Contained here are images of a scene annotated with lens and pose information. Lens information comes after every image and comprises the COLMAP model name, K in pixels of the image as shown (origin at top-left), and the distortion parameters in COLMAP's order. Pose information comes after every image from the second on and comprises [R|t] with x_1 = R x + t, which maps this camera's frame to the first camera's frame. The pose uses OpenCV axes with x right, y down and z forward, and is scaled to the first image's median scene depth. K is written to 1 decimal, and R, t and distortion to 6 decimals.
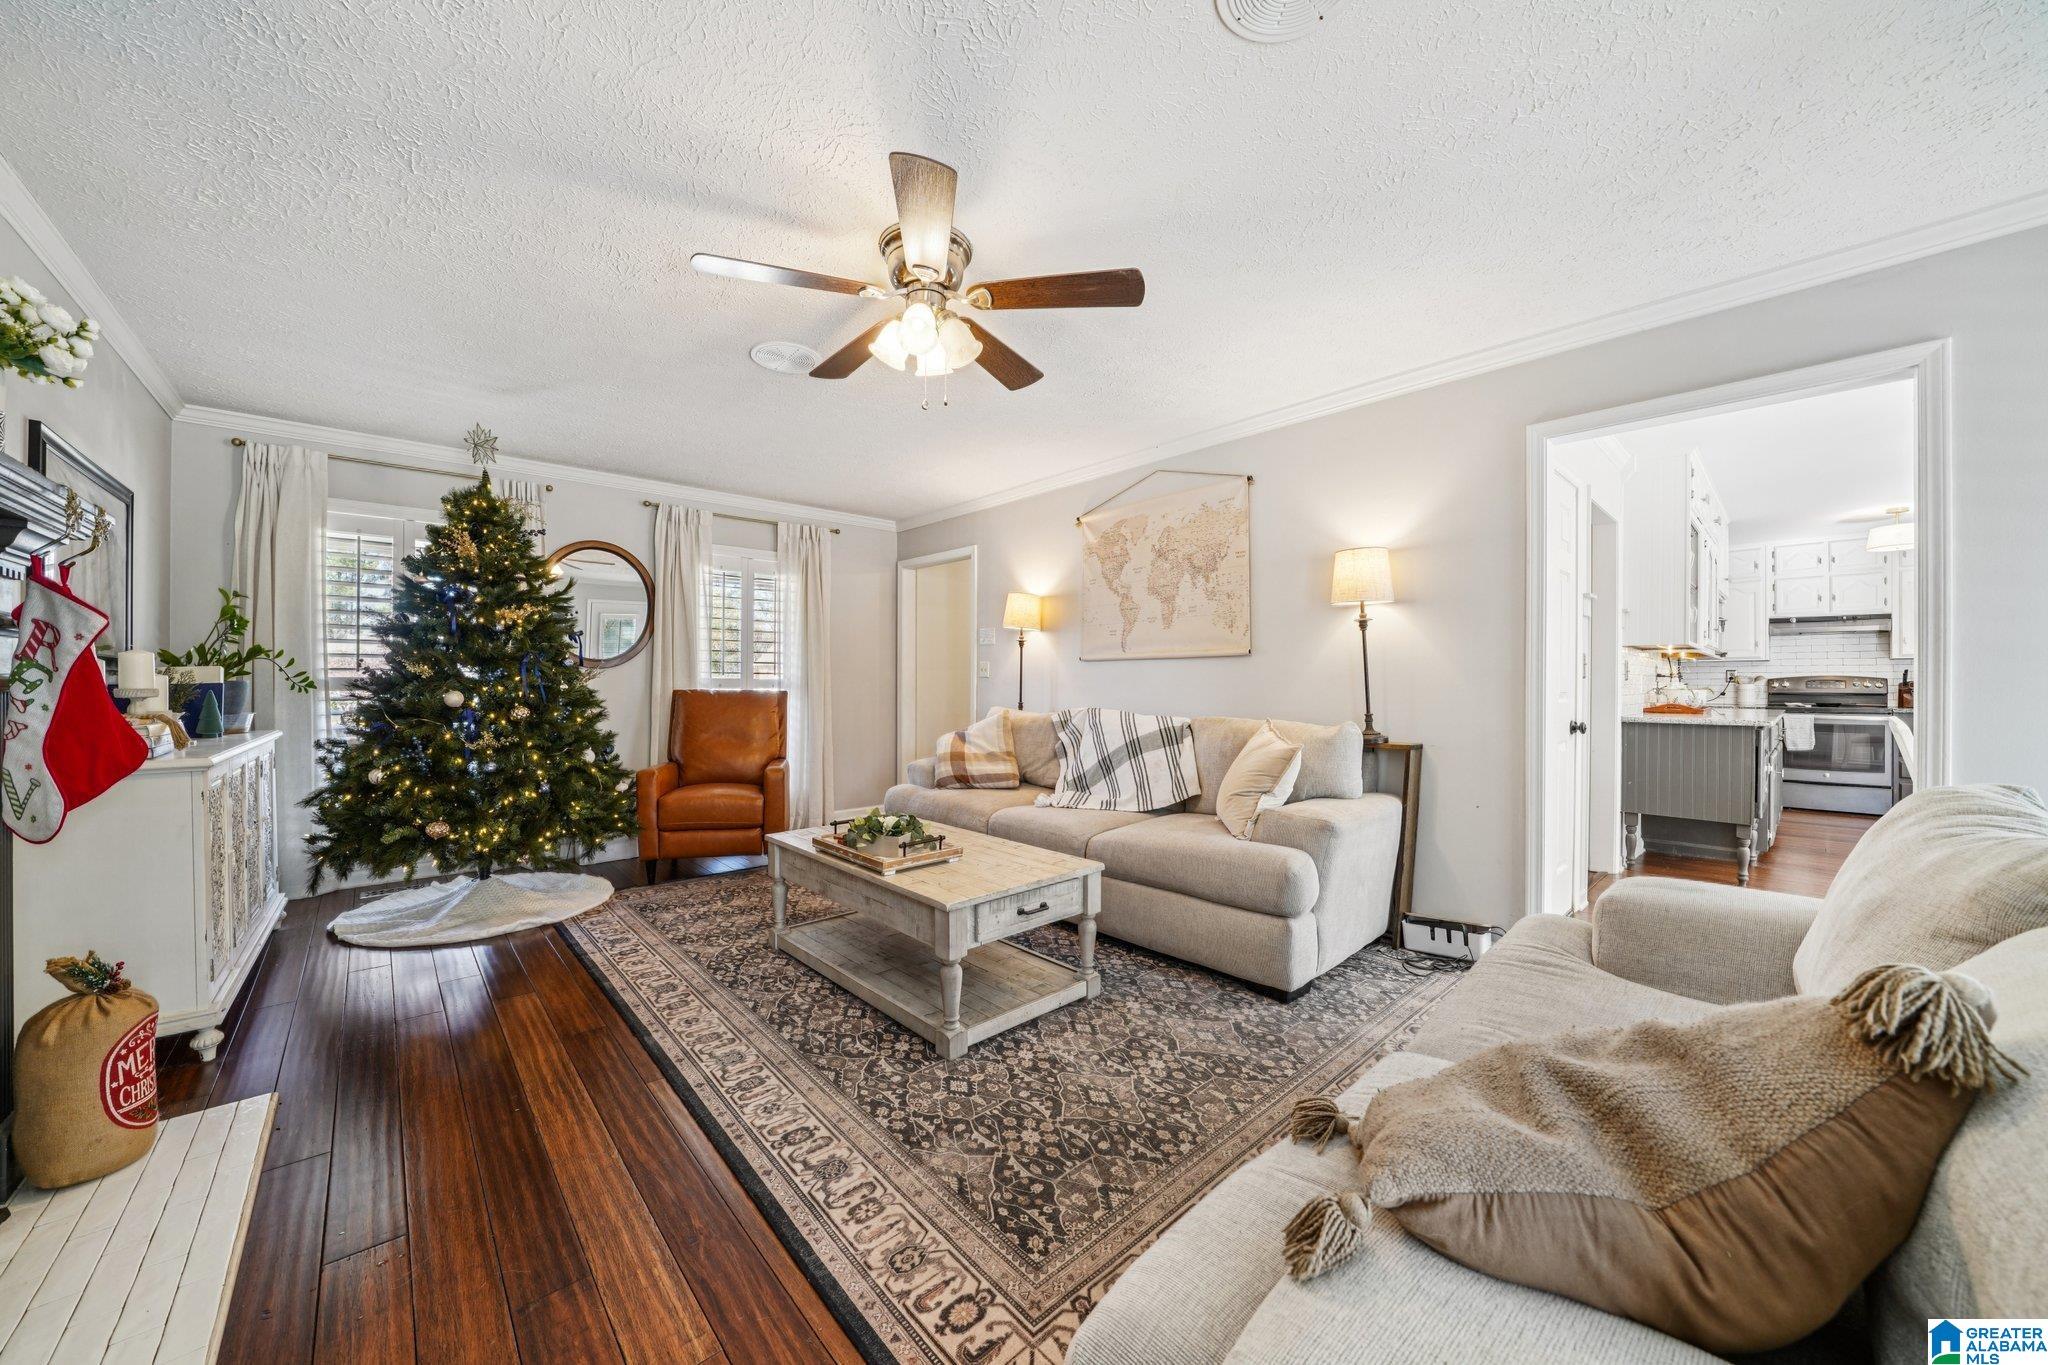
lens RADIAL K [[715.4, 0, 1031.9], [0, 715.4, 679.8], [0, 0, 1]] dist [-0.021073, -0.000043]
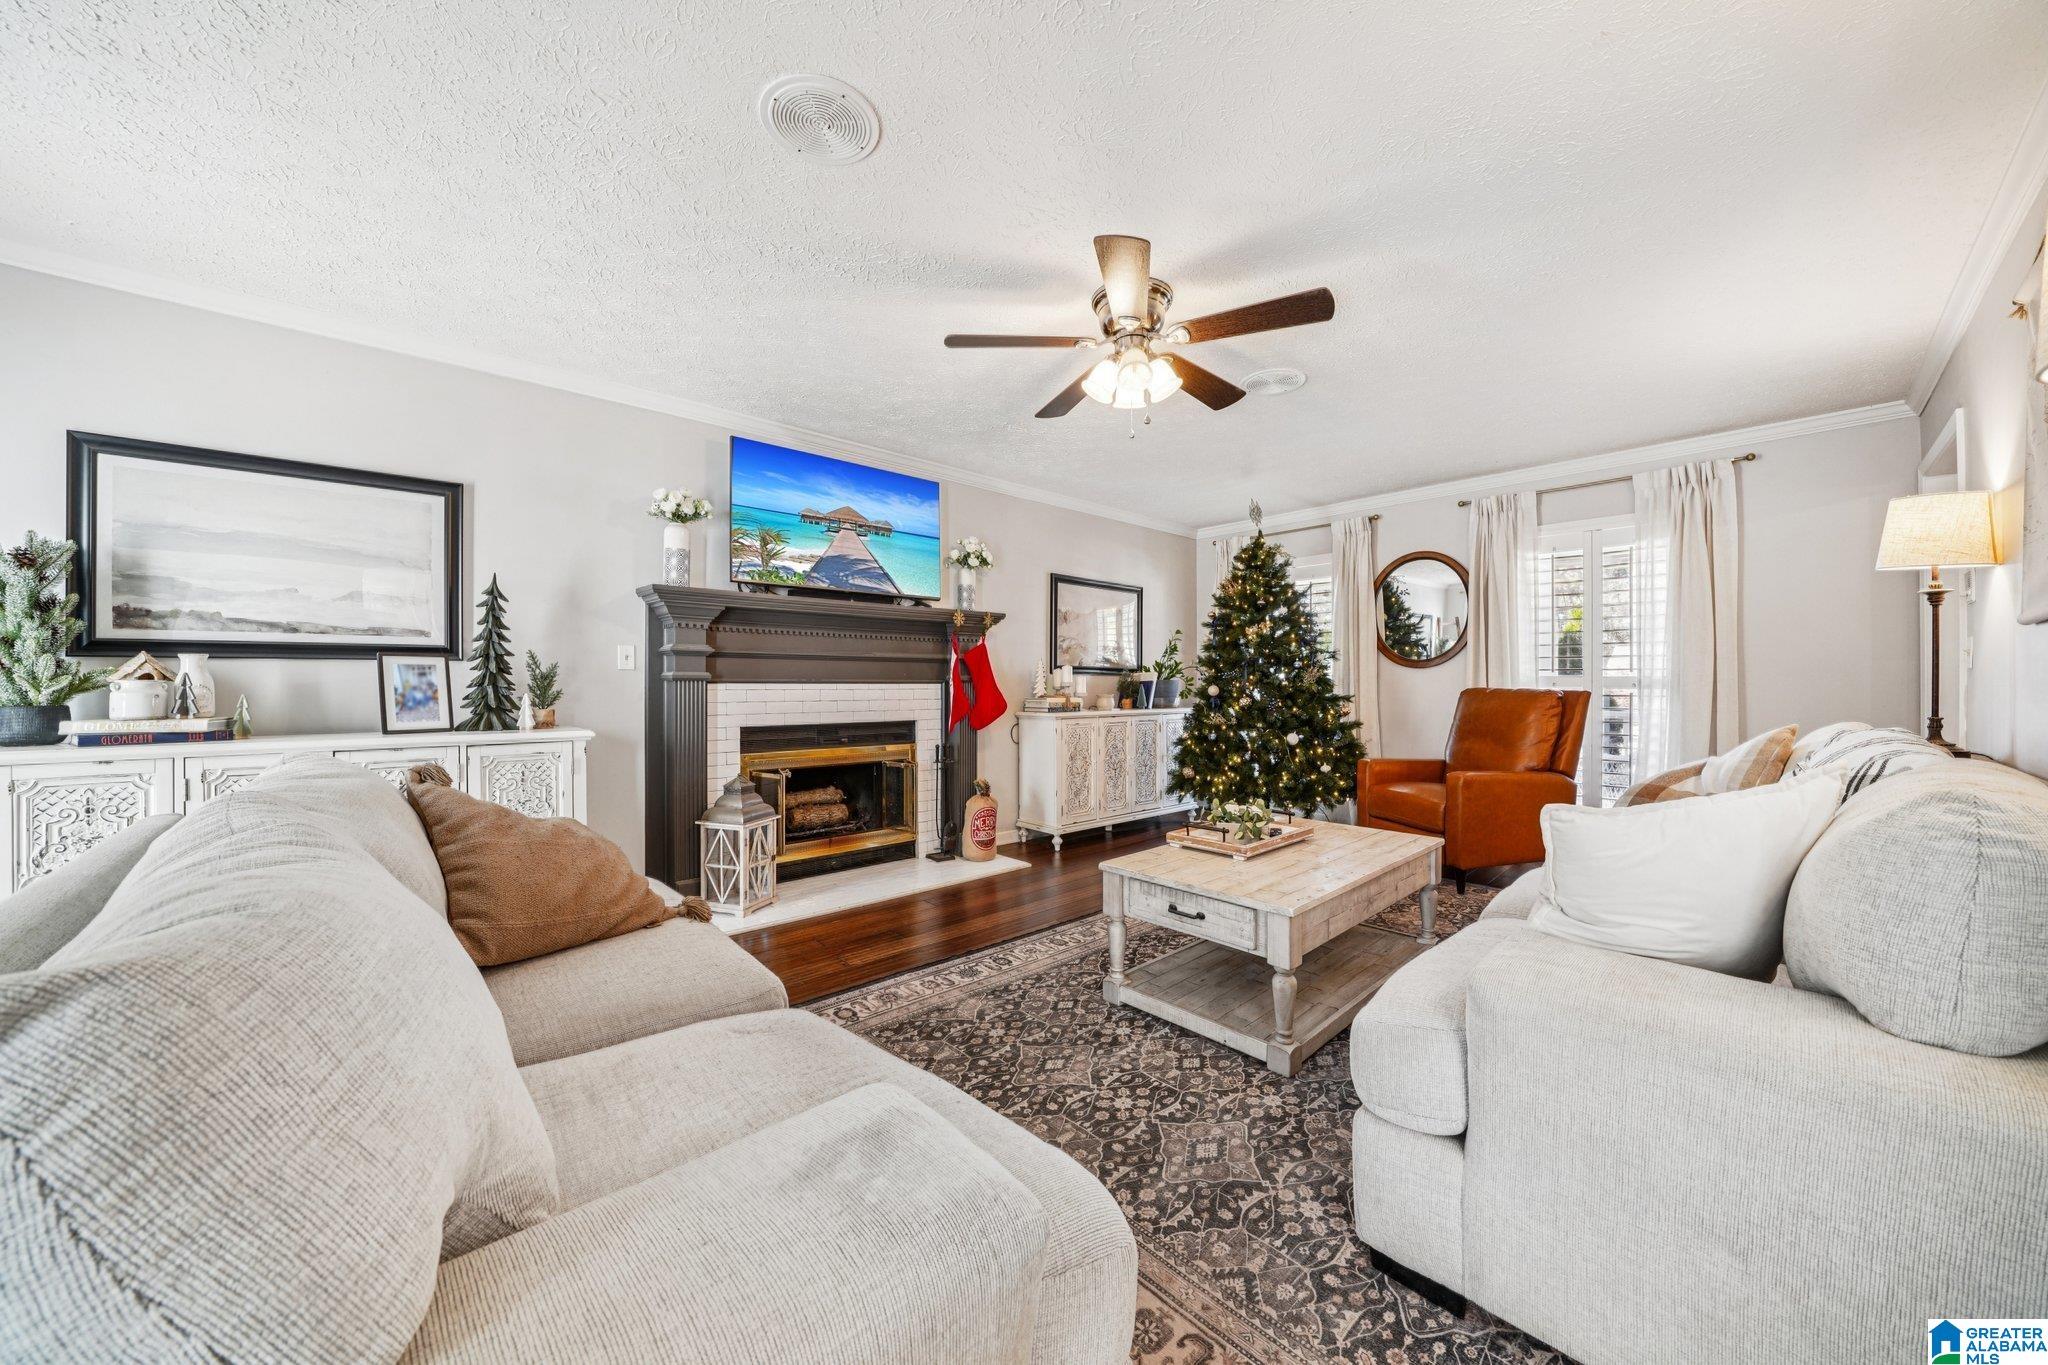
lens RADIAL K [[715.4, 0, 1031.0], [0, 715.4, 677.0], [0, 0, 1]] dist [-0.021073, -0.000043]
pose [[0.005985, -0.009475, -0.999937, 1.083705], [-0.001452, 0.999954, -0.009484, 0.019526], [0.999981, 0.001509, 0.005971, 0.896542]]
